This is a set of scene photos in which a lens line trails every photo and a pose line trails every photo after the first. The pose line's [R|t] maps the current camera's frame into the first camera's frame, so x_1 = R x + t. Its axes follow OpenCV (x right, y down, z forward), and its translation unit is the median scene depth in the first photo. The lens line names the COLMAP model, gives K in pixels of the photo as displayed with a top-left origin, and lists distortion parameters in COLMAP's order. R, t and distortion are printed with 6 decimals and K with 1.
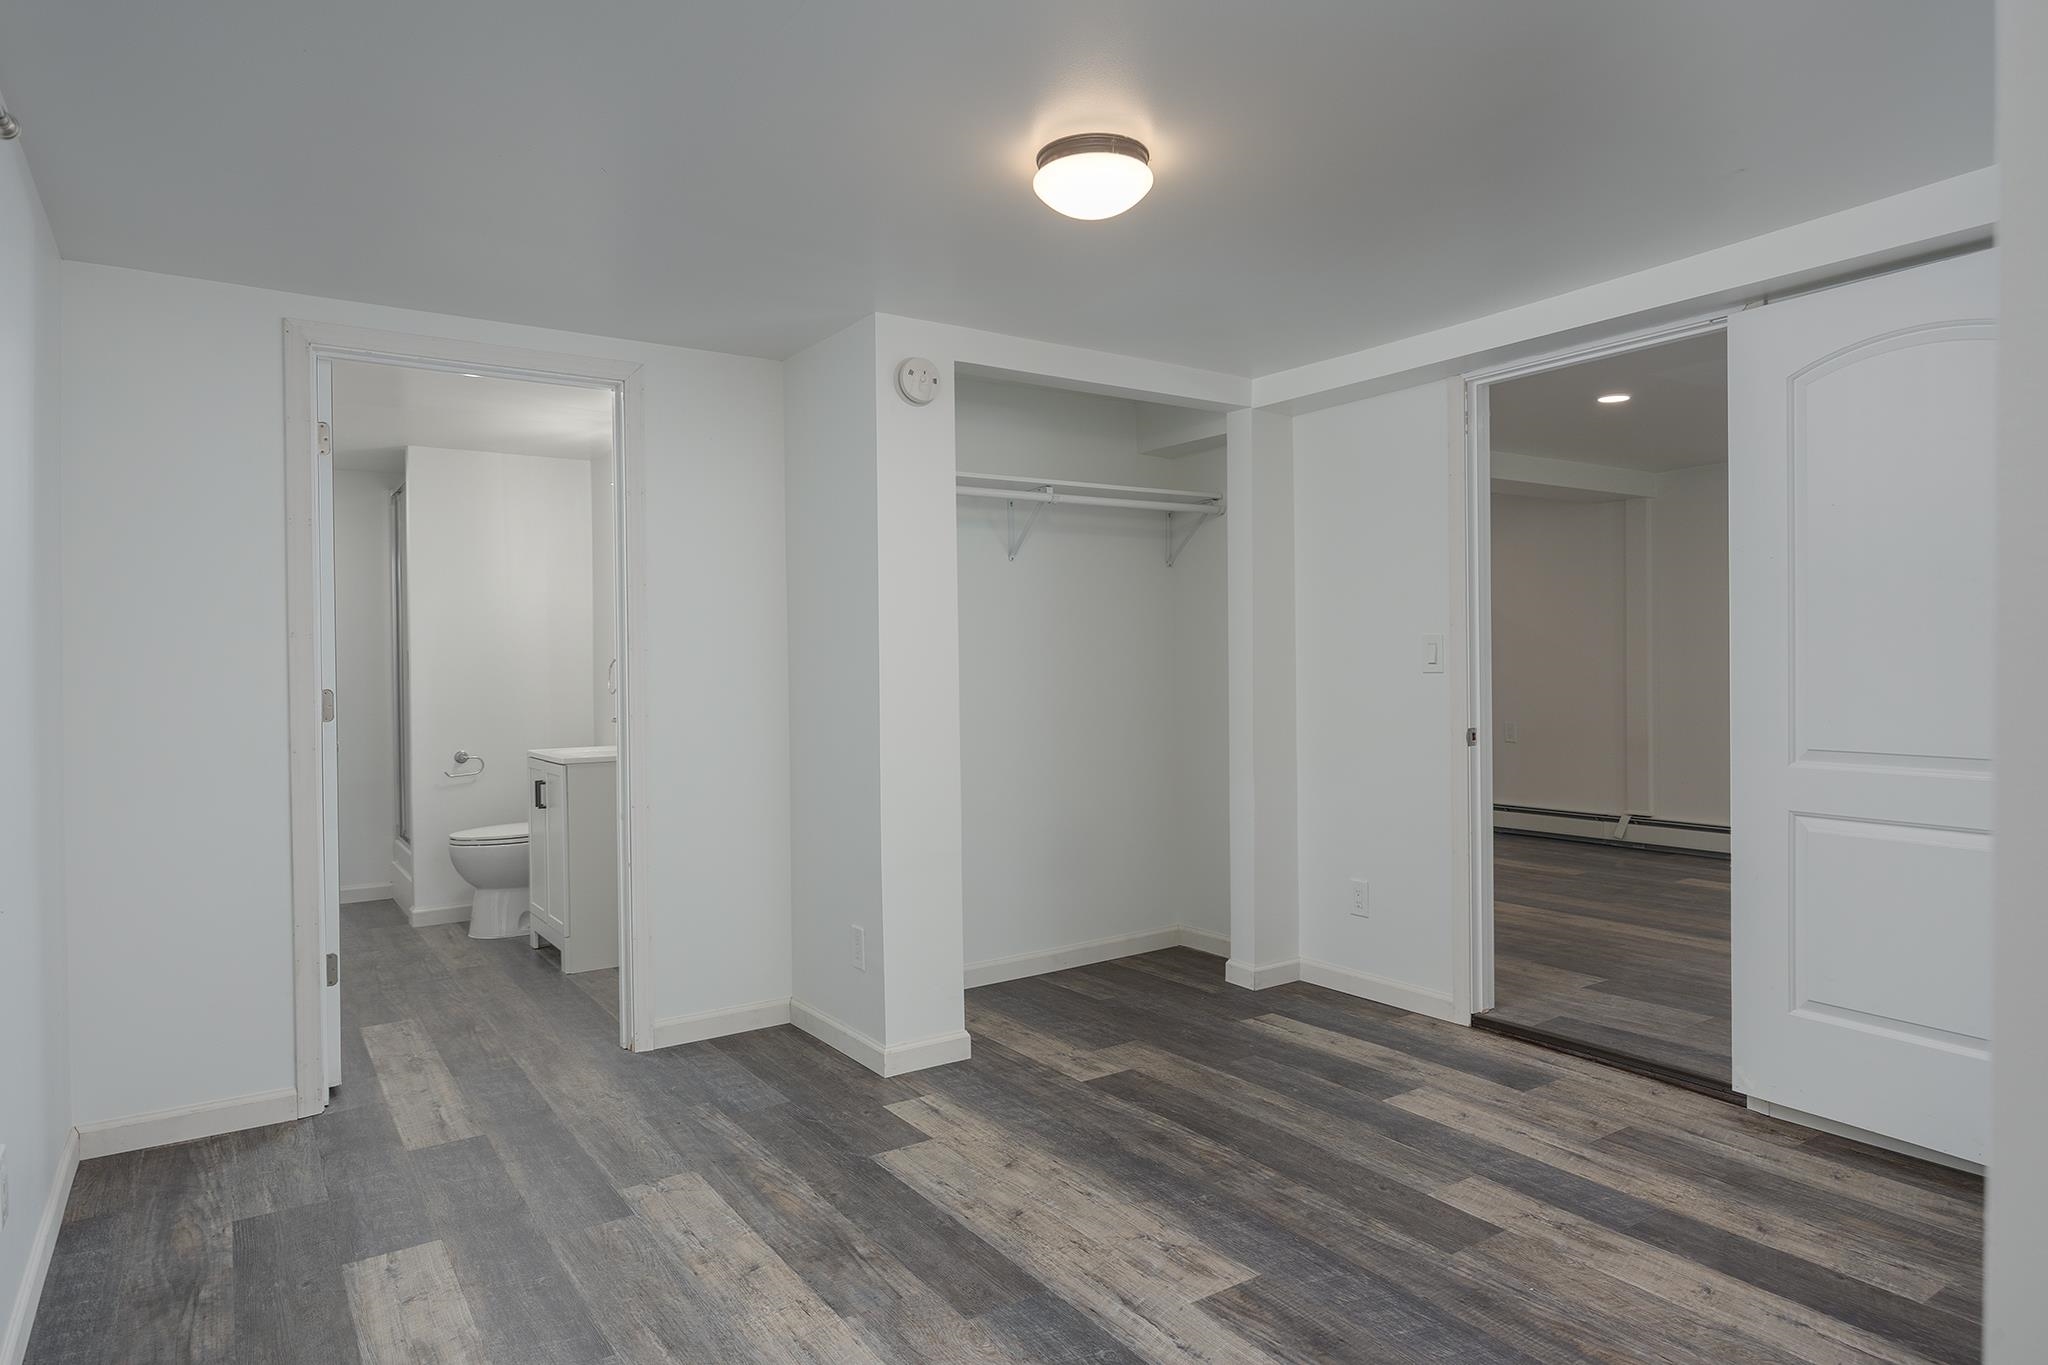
lens RADIAL K [[1192.3, 0, 1022.8], [0, 1192.3, 678.3], [0, 0, 1]] dist [0.003890, 0.000806]
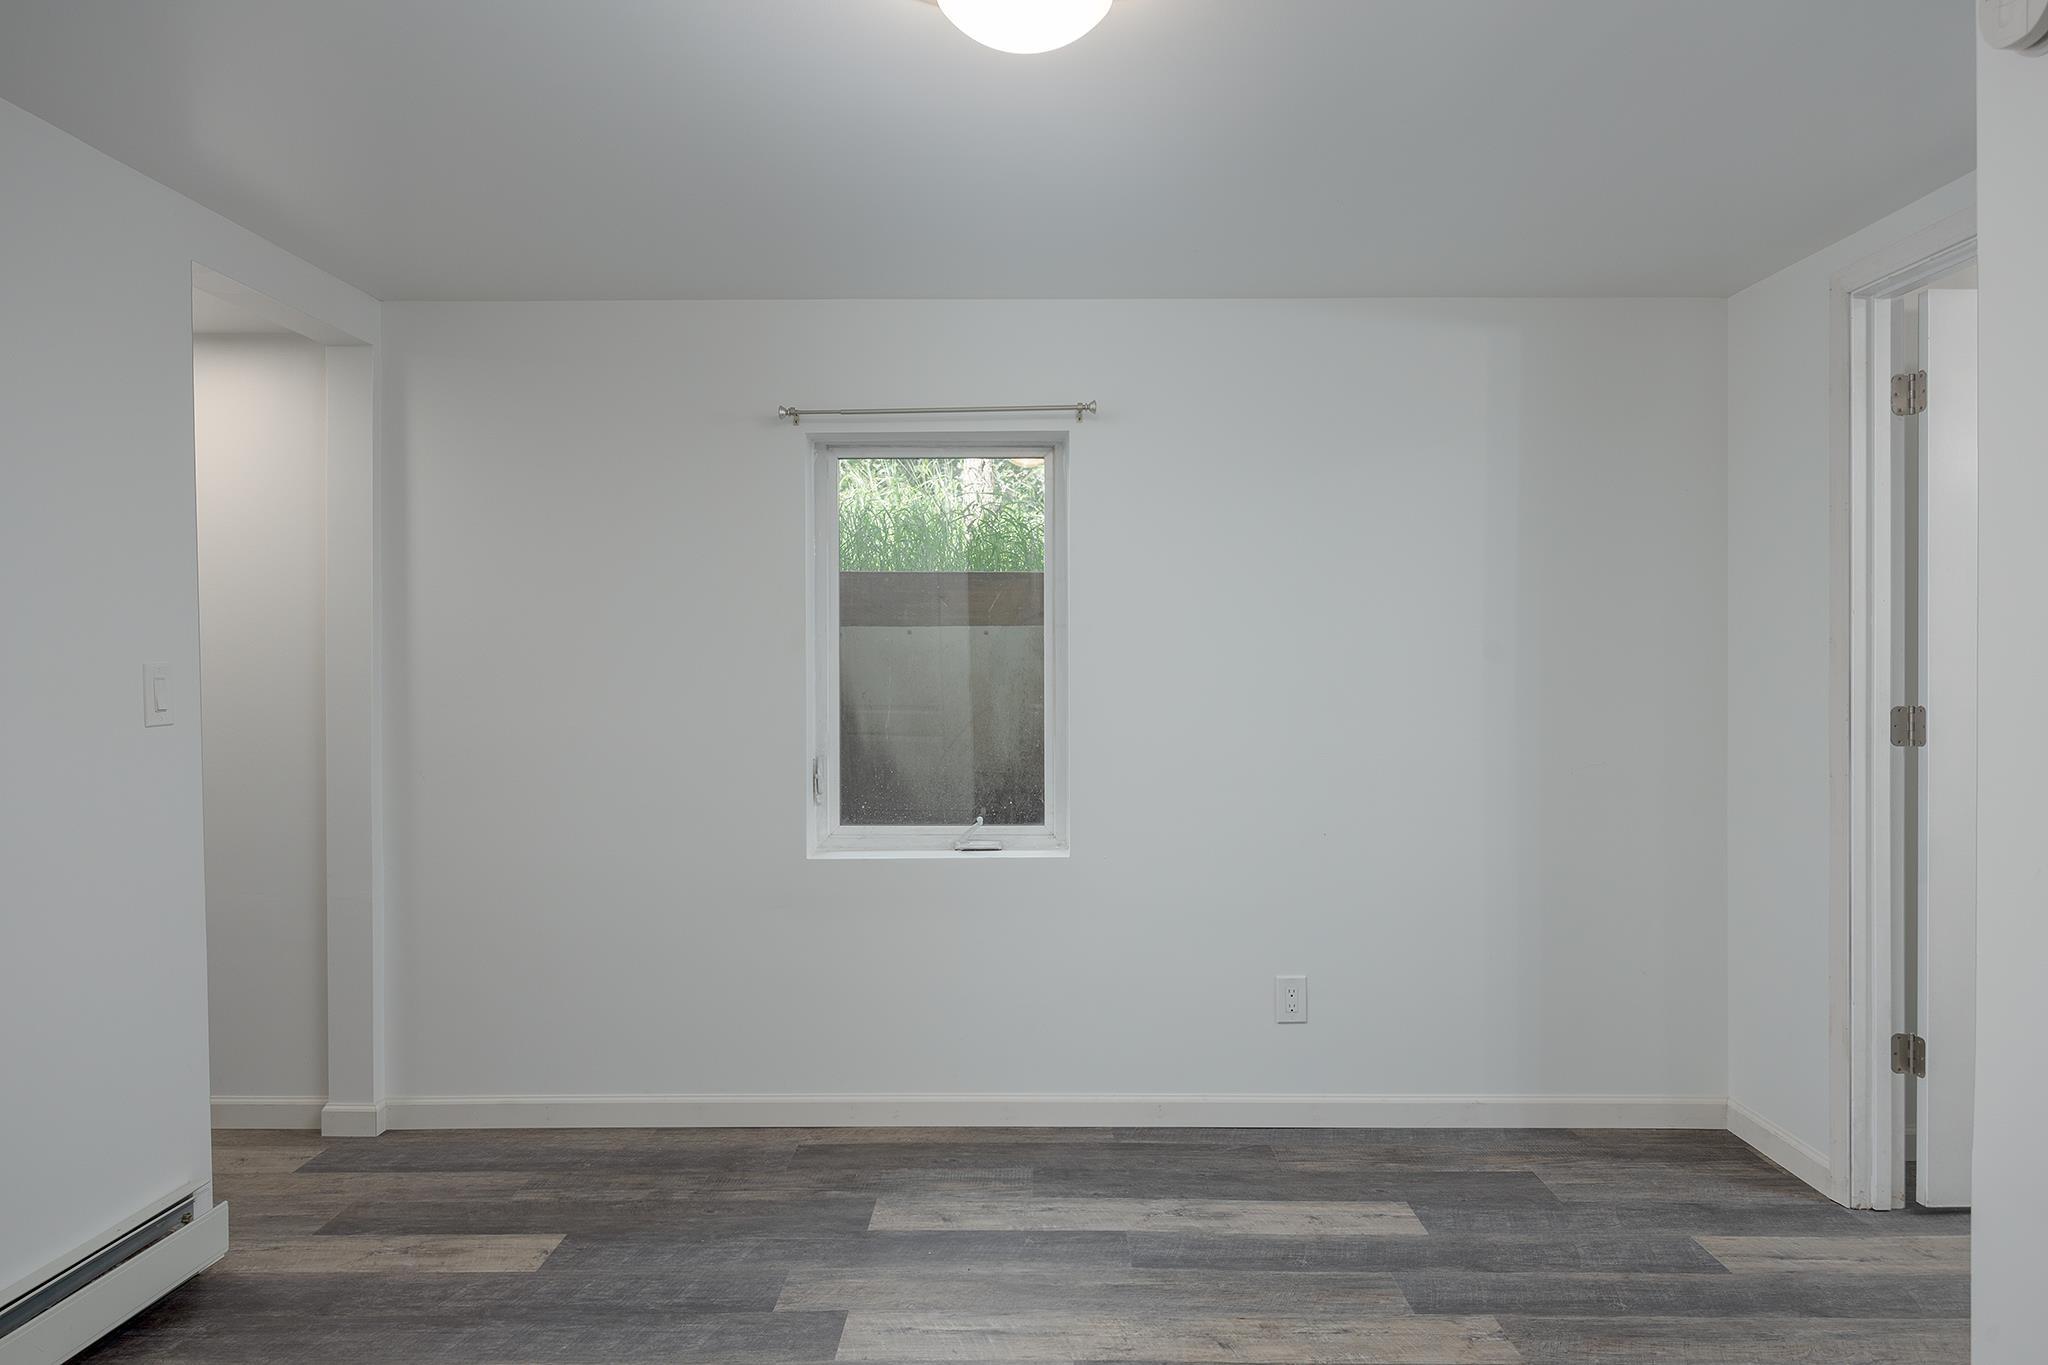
lens RADIAL K [[1320.5, 0, 1021.9], [0, 1320.5, 677.5], [0, 0, 1]] dist [0.003223, 0.000448]
pose [[-0.580166, 0.018814, -0.814281, 0.581446], [0.006776, 0.999810, 0.018272, -0.033217], [0.814470, 0.005083, -0.580183, 1.245476]]
